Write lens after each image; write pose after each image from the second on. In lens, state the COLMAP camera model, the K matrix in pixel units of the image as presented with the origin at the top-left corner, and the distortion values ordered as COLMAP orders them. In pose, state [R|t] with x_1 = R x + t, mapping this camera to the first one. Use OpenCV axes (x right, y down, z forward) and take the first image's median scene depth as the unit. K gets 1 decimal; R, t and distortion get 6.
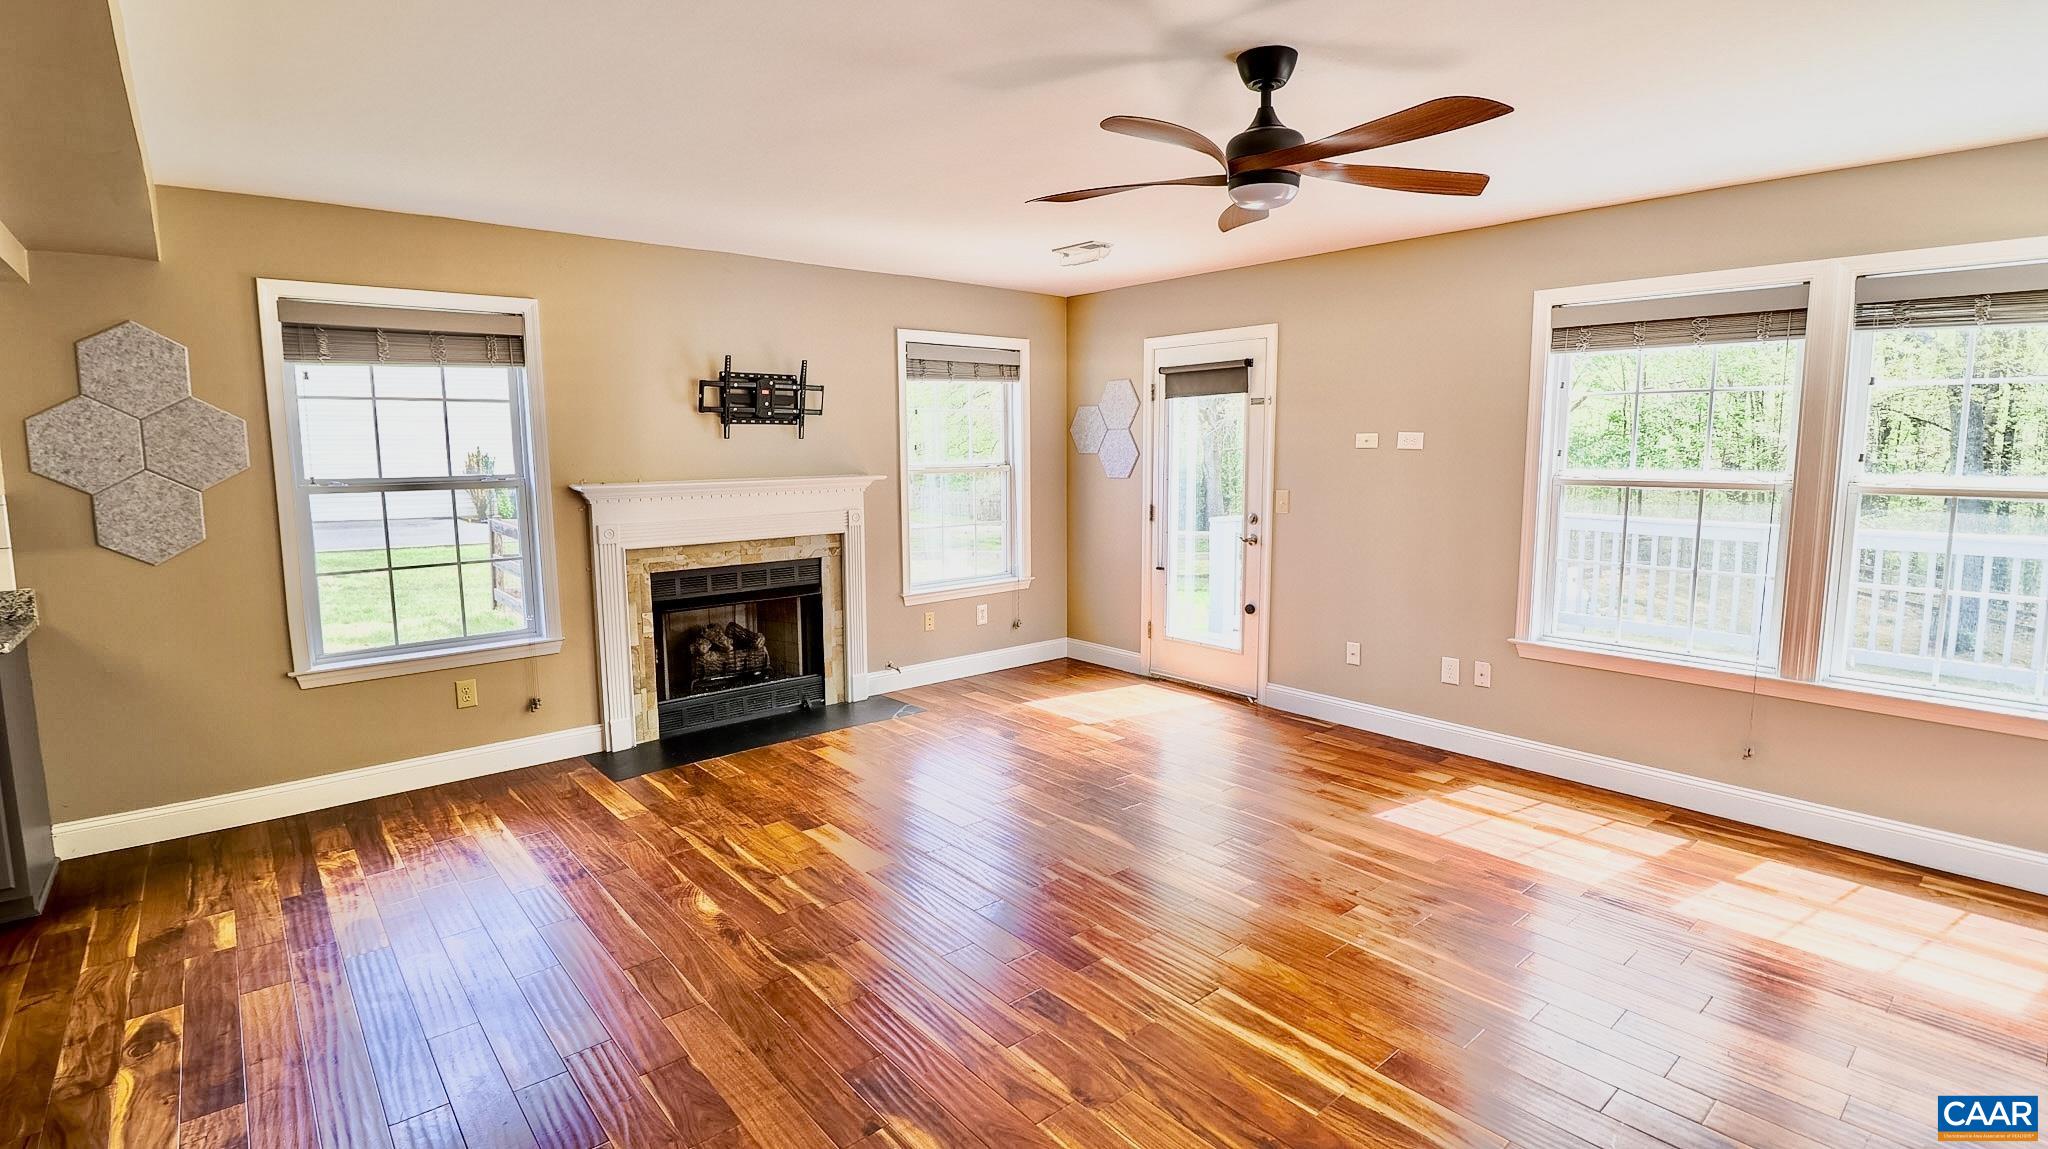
lens RADIAL K [[958.6, 0, 1031.0], [0, 958.6, 569.9], [0, 0, 1]] dist [-0.000251, -0.000141]
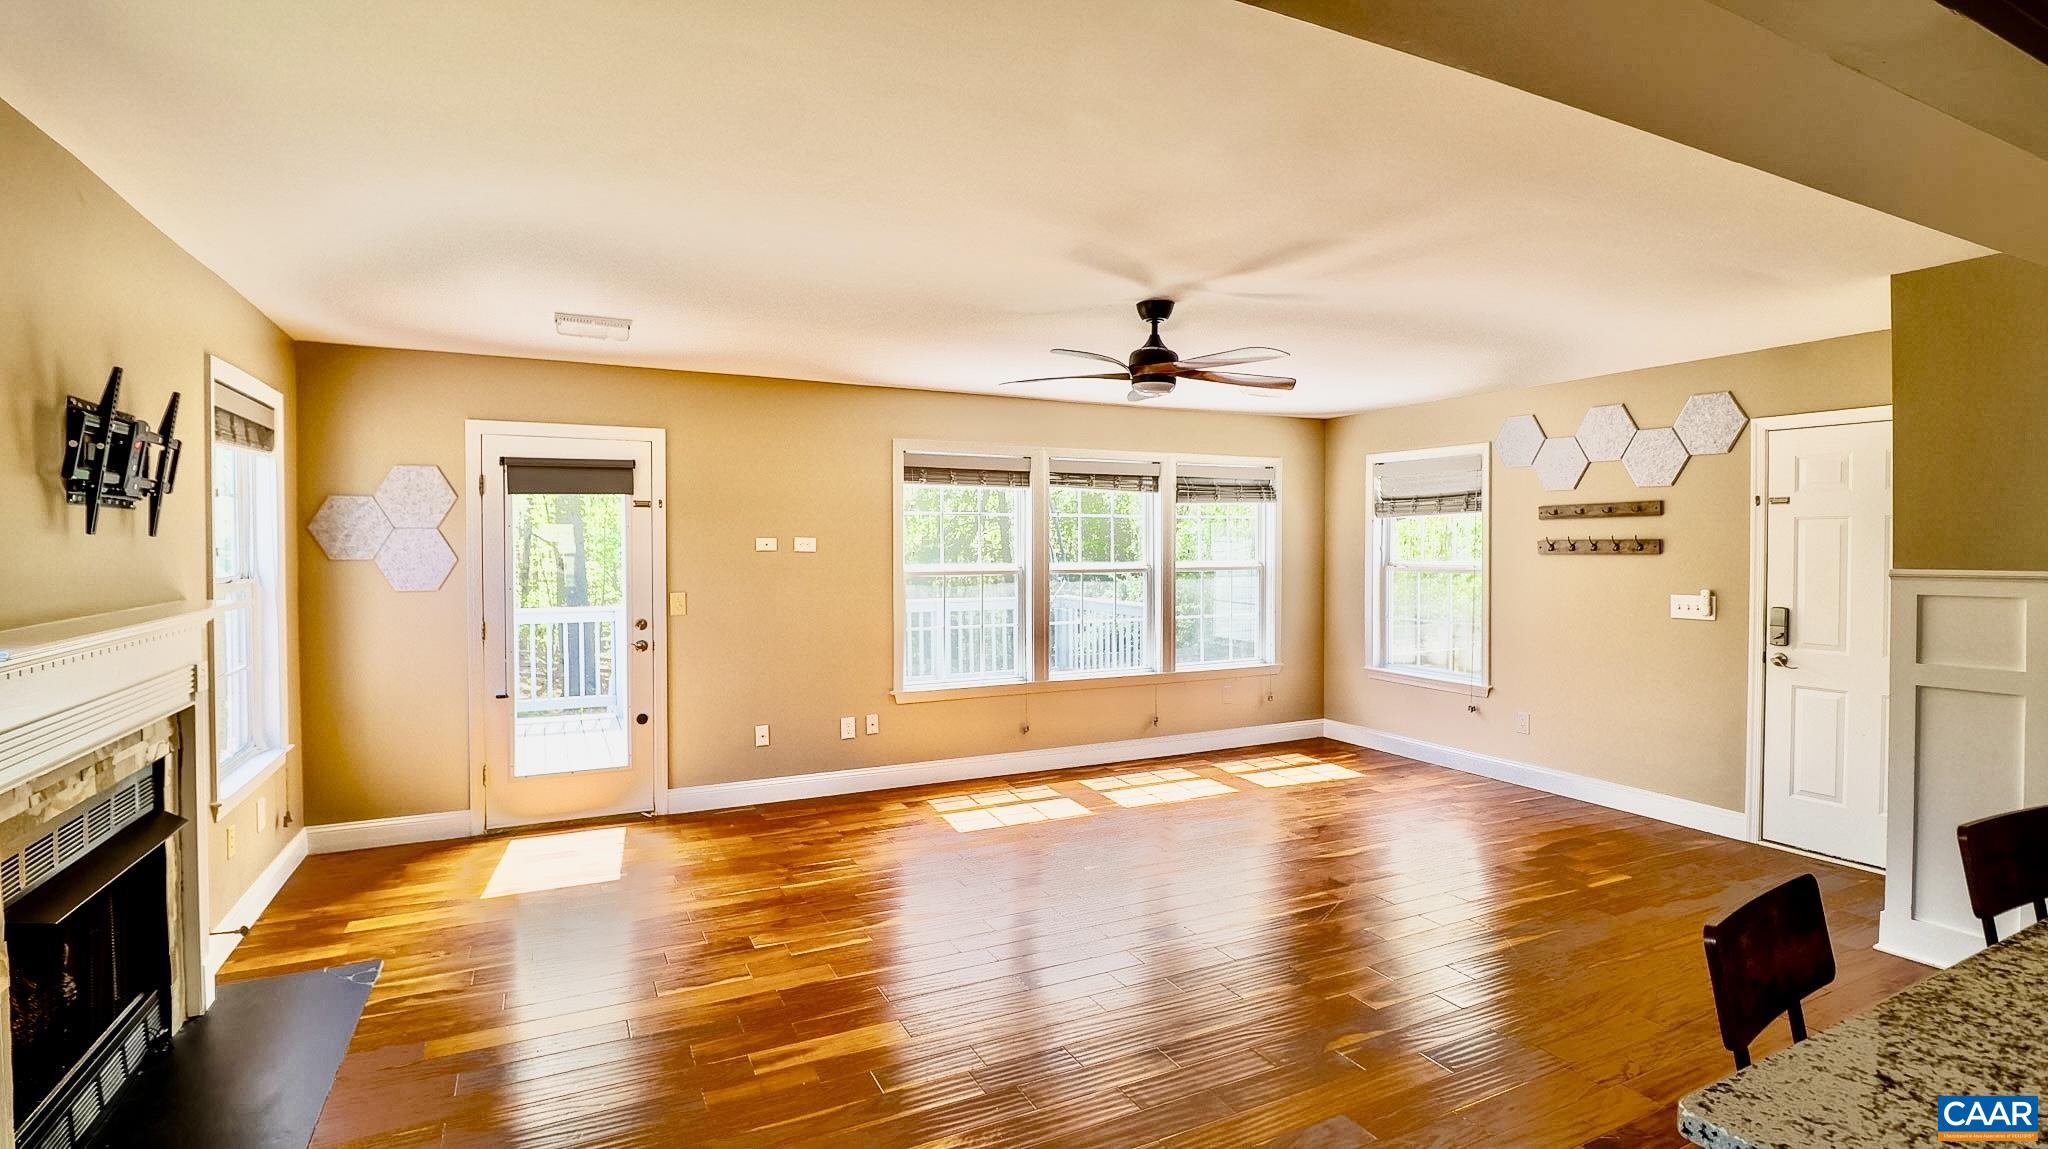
lens RADIAL K [[958.6, 0, 1019.8], [0, 958.6, 563.1], [0, 0, 1]] dist [-0.000251, -0.000141]
pose [[0.245100, -0.014784, 0.969385, -0.667029], [0.126114, 0.991874, -0.016760, -0.054592], [-0.961260, 0.126360, 0.244973, 0.427881]]
